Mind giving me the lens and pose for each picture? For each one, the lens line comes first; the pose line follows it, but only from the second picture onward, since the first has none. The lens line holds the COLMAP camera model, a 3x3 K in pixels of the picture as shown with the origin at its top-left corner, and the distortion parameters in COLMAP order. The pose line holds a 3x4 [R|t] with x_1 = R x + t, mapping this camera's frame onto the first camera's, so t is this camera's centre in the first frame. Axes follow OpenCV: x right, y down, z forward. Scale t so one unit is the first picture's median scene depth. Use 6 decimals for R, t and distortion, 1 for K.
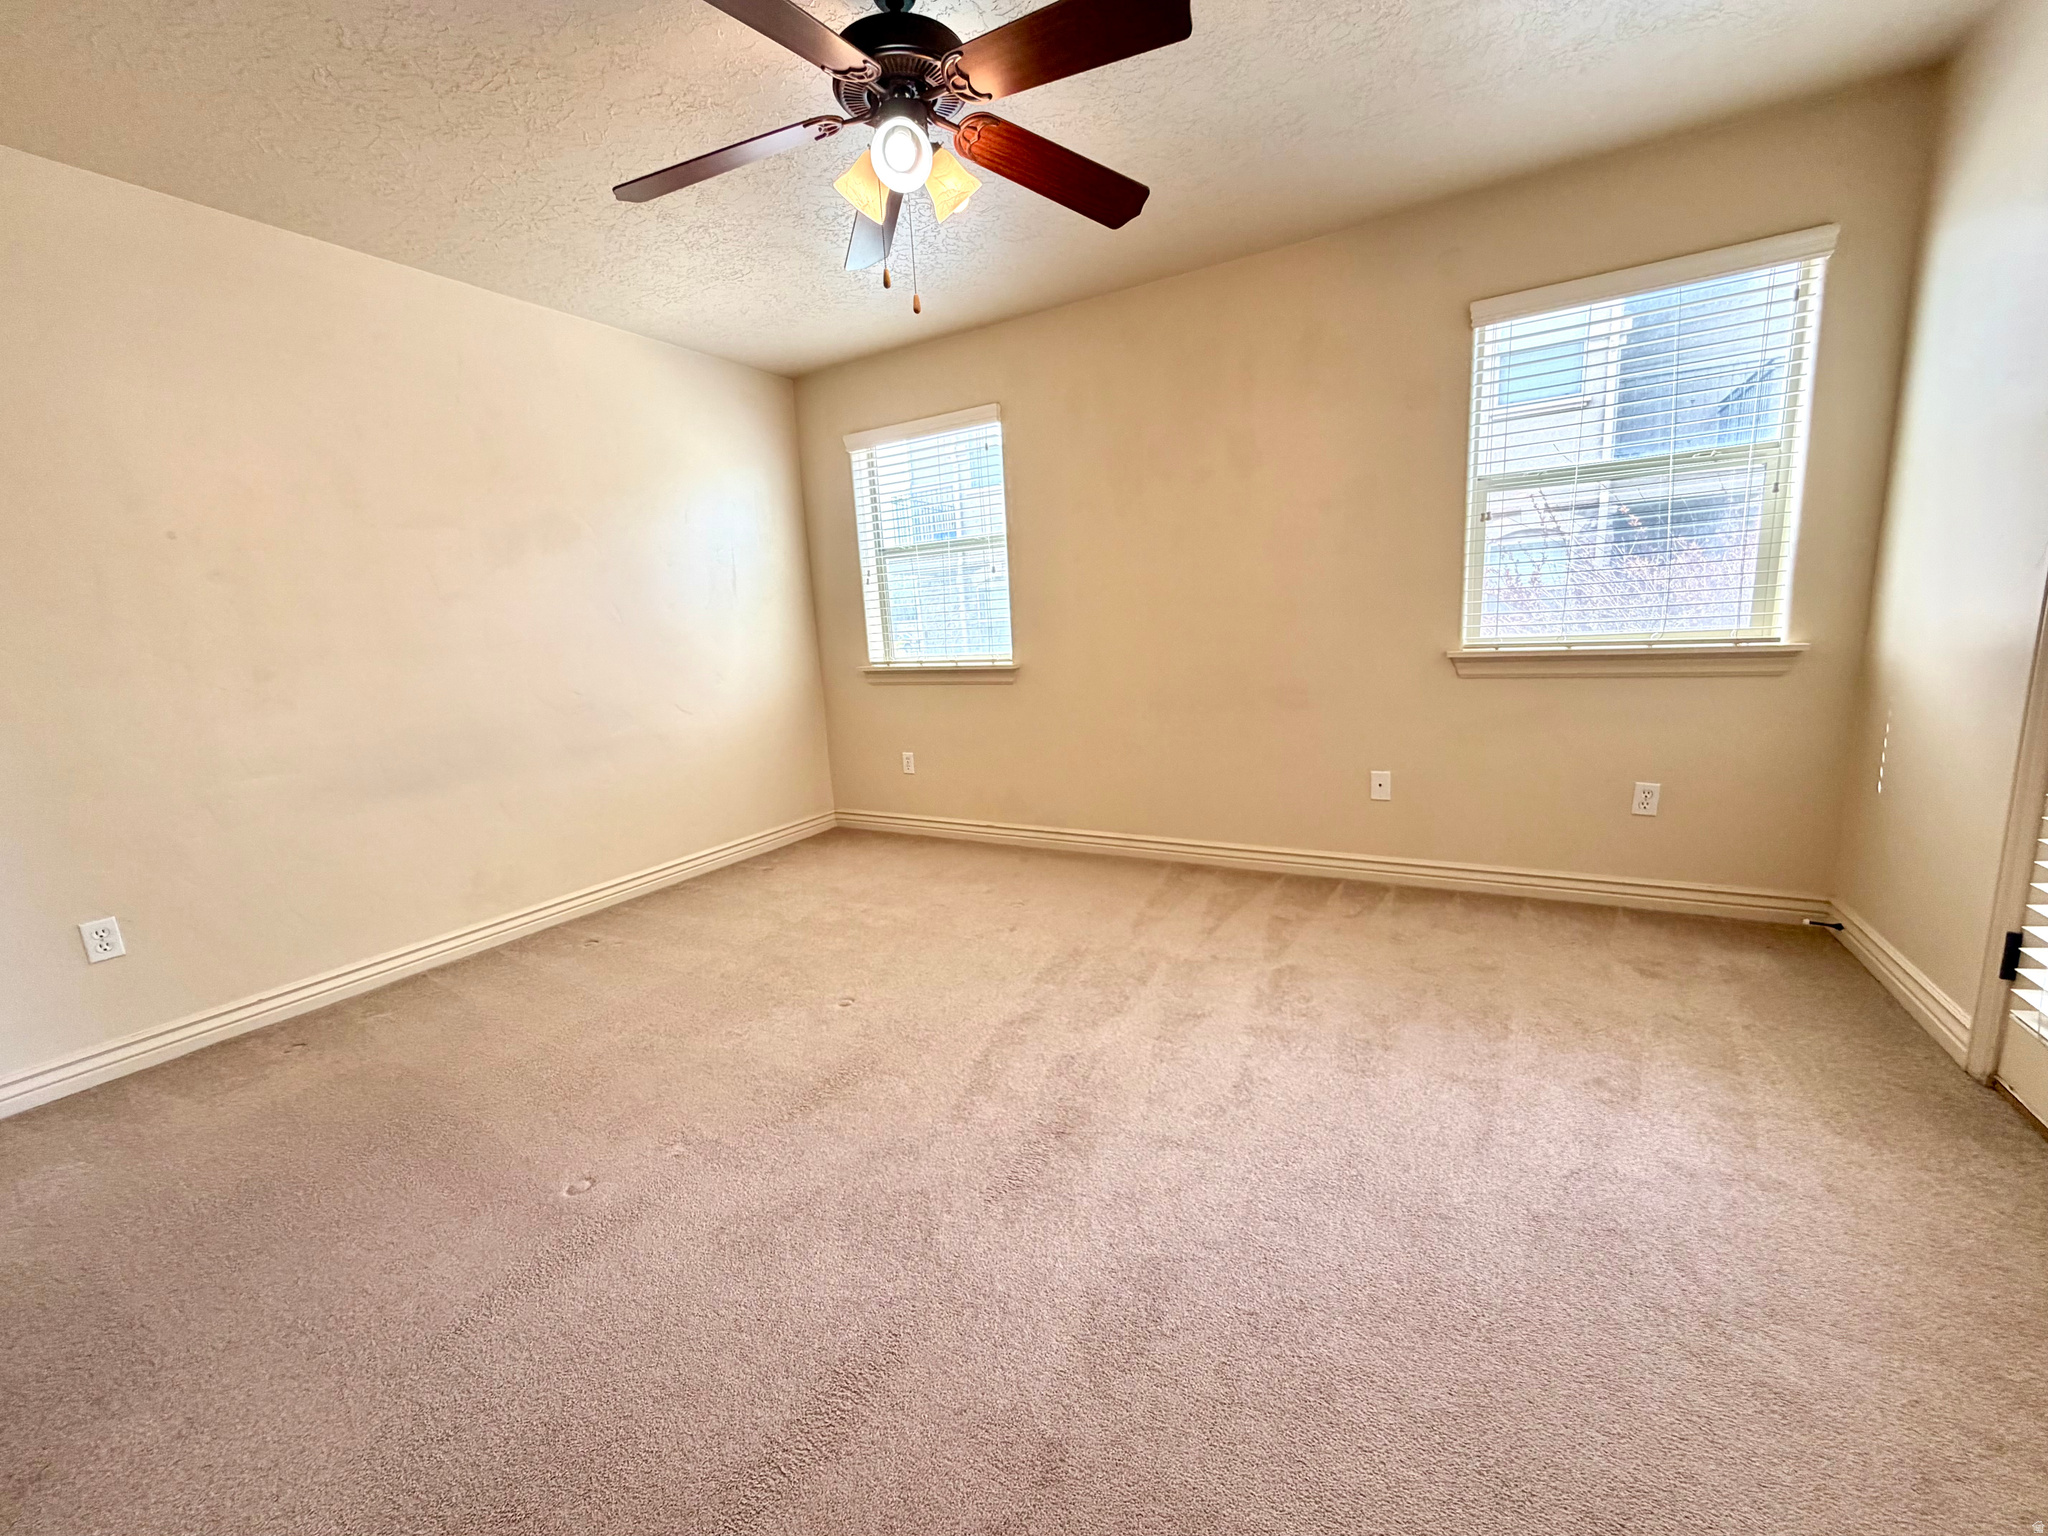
lens RADIAL K [[814.6, 0, 1017.2], [0, 814.6, 774.9], [0, 0, 1]] dist [-0.002124, 0.000344]
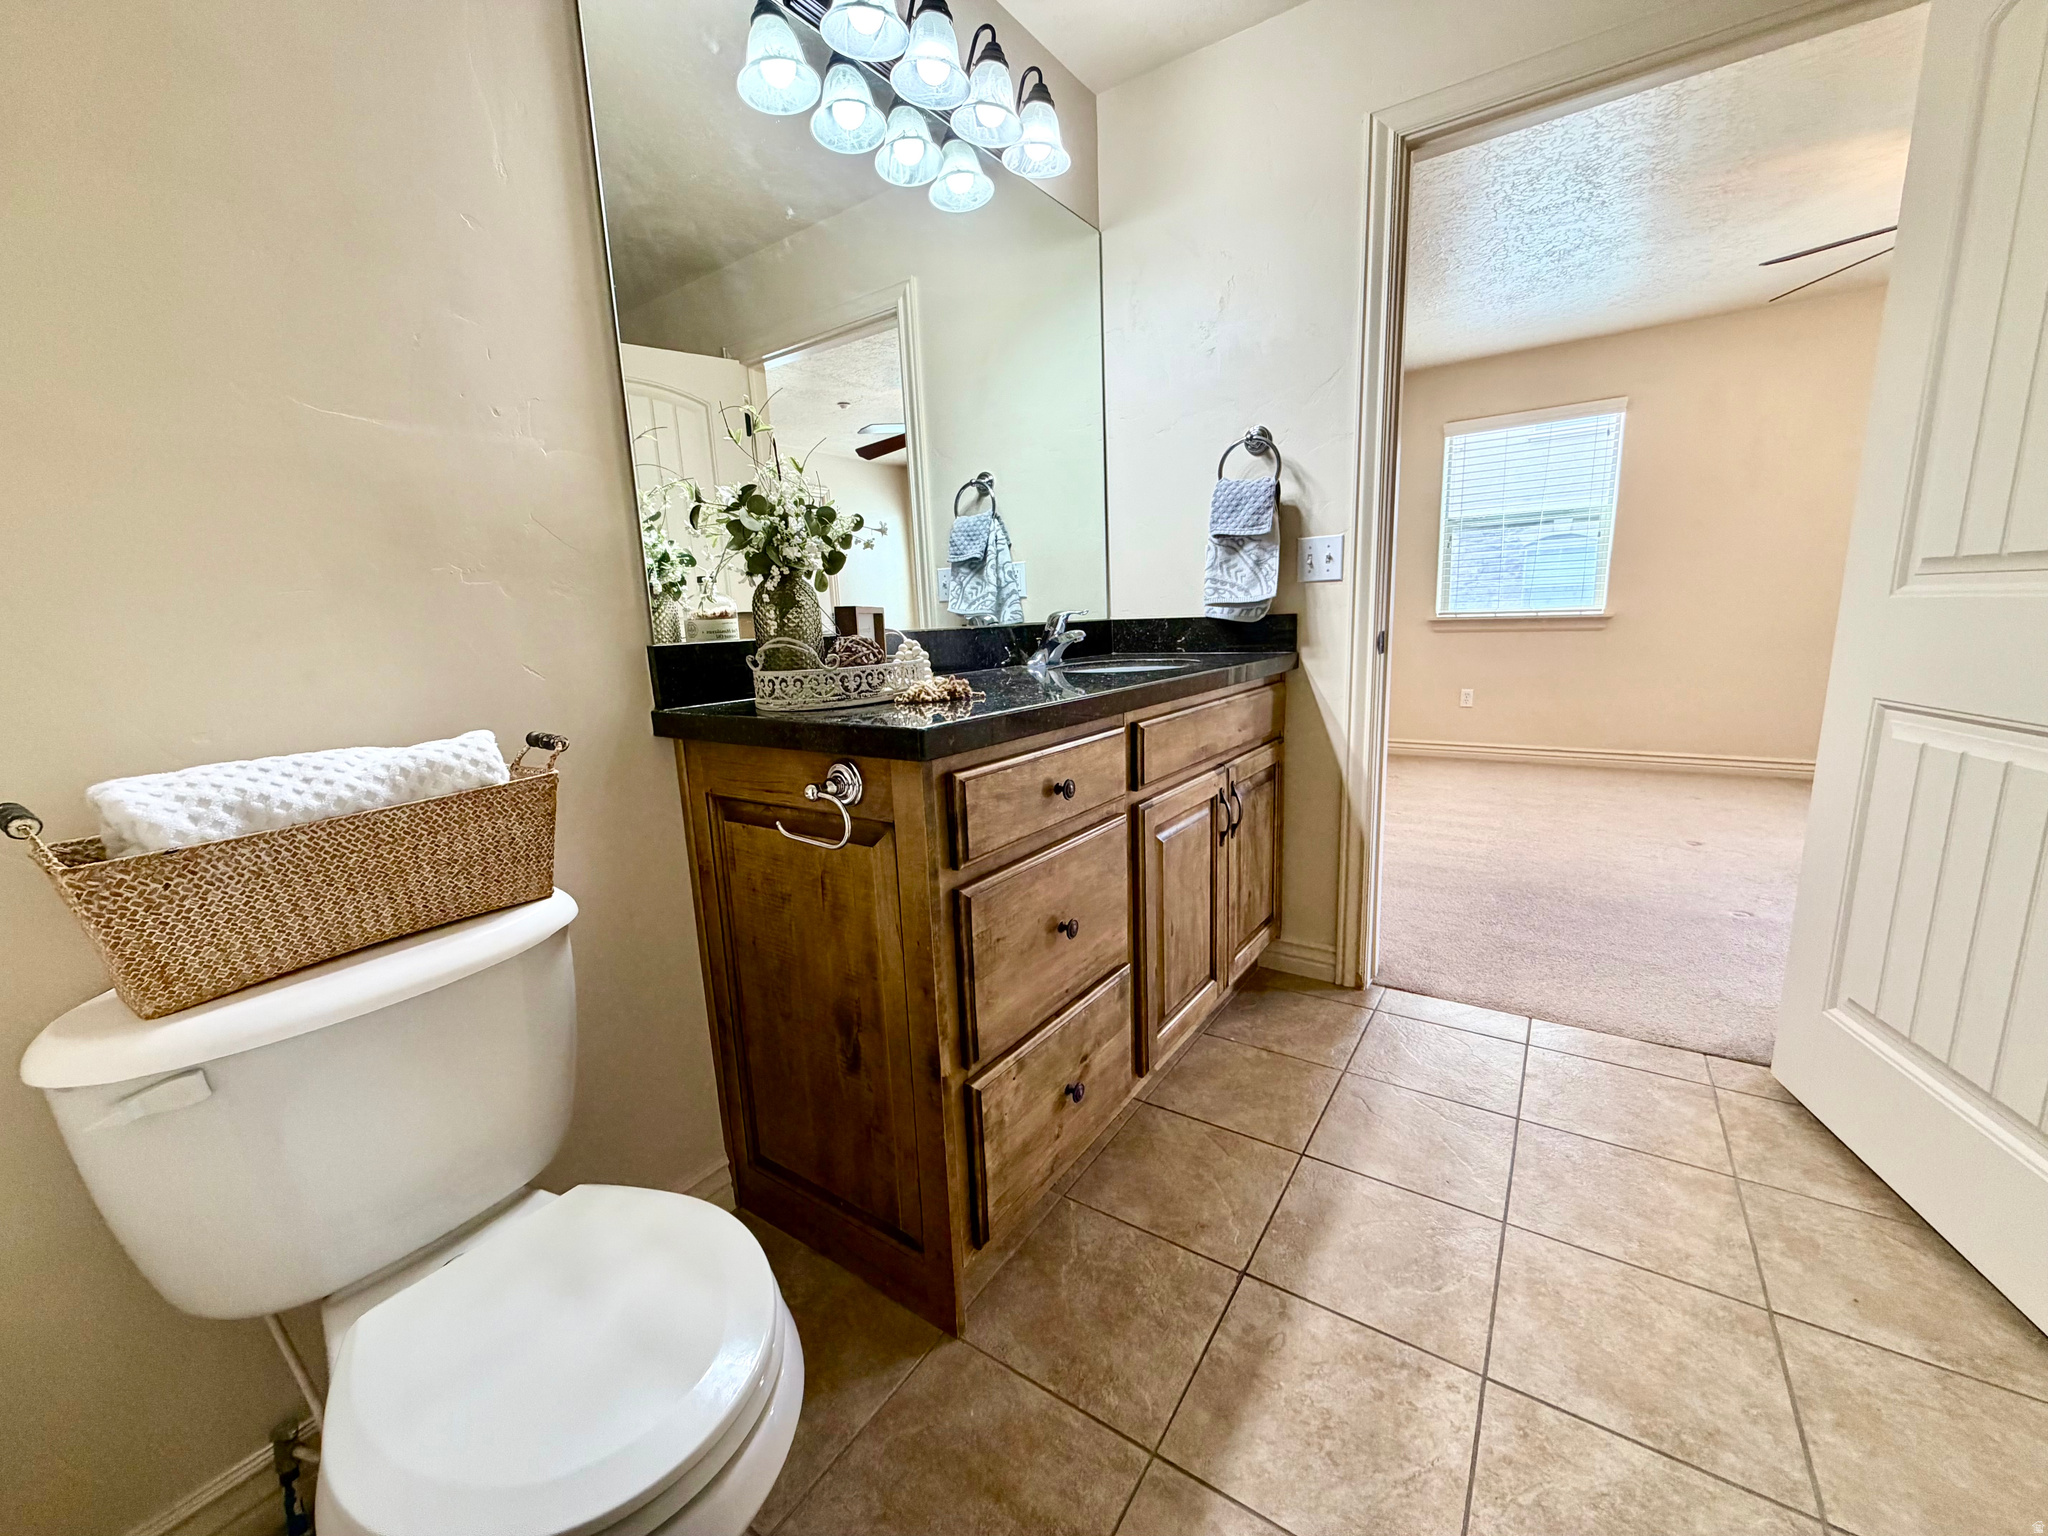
lens RADIAL K [[814.6, 0, 1017.2], [0, 814.6, 774.9], [0, 0, 1]] dist [-0.002124, 0.000344]
pose [[0.997401, 0.026508, -0.066992, -1.060013], [-0.025333, 0.999511, 0.018336, 0.137169], [0.067445, -0.016591, 0.997585, -0.354936]]
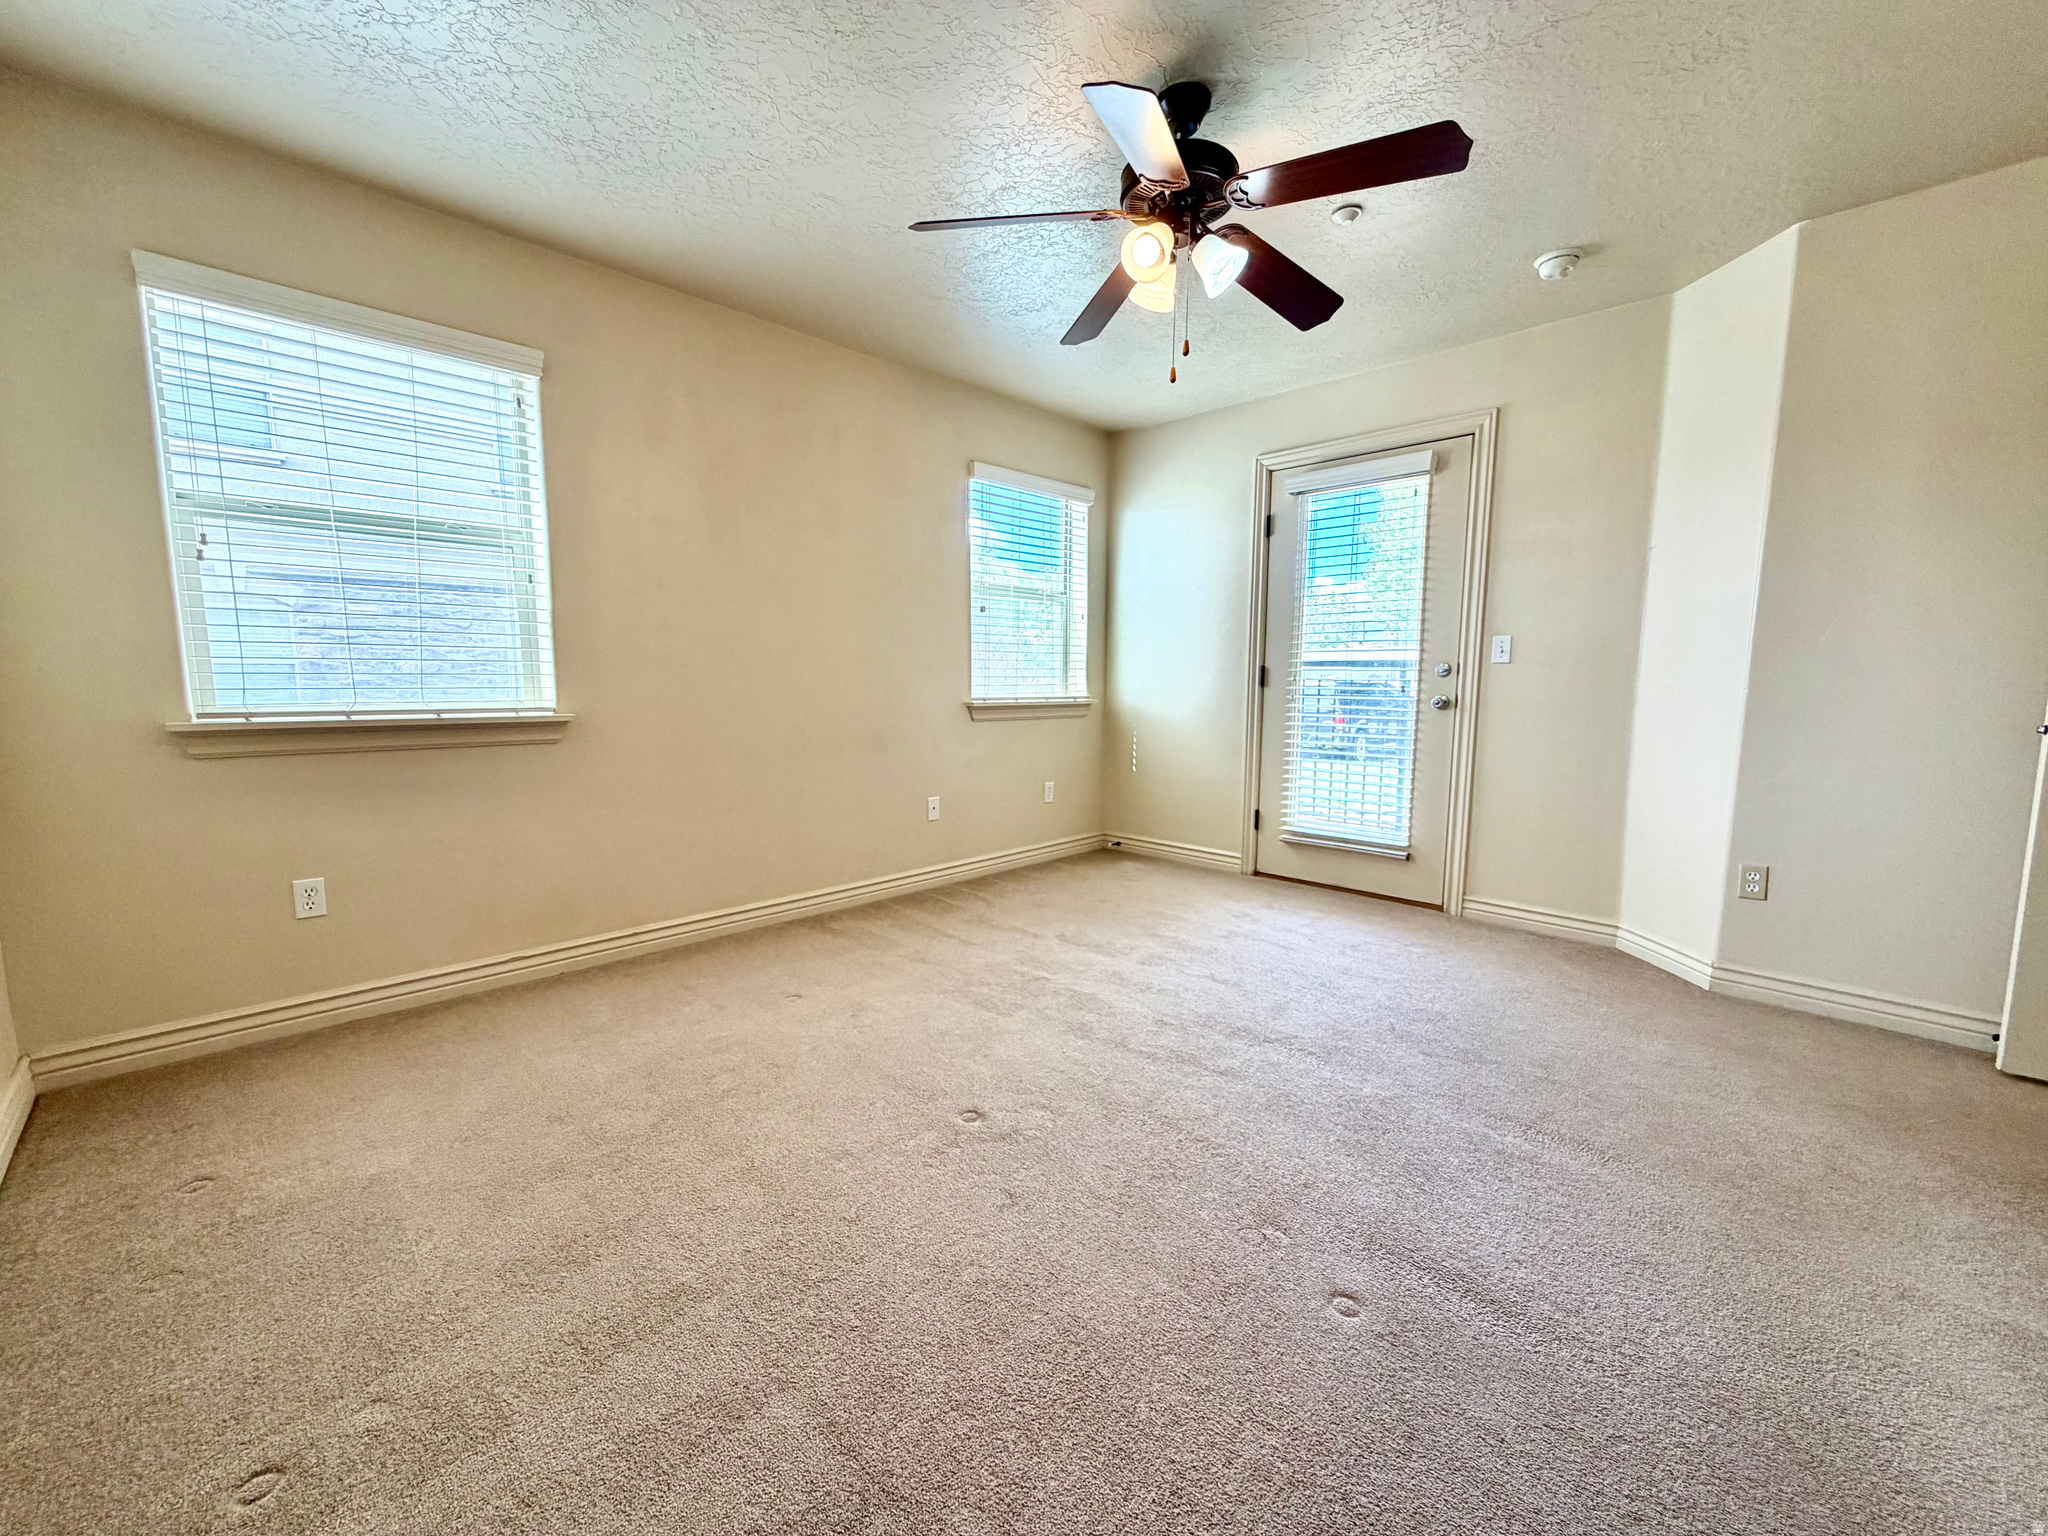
lens RADIAL K [[834.9, 0, 1024.0], [0, 834.9, 768.0], [0, 0, 1]] dist [0.001883, 0.000262]
pose [[0.244347, -0.058441, 0.967925, -0.826608], [0.152120, 0.988133, 0.021260, -0.059077], [-0.957682, 0.142046, 0.250338, 0.585172]]
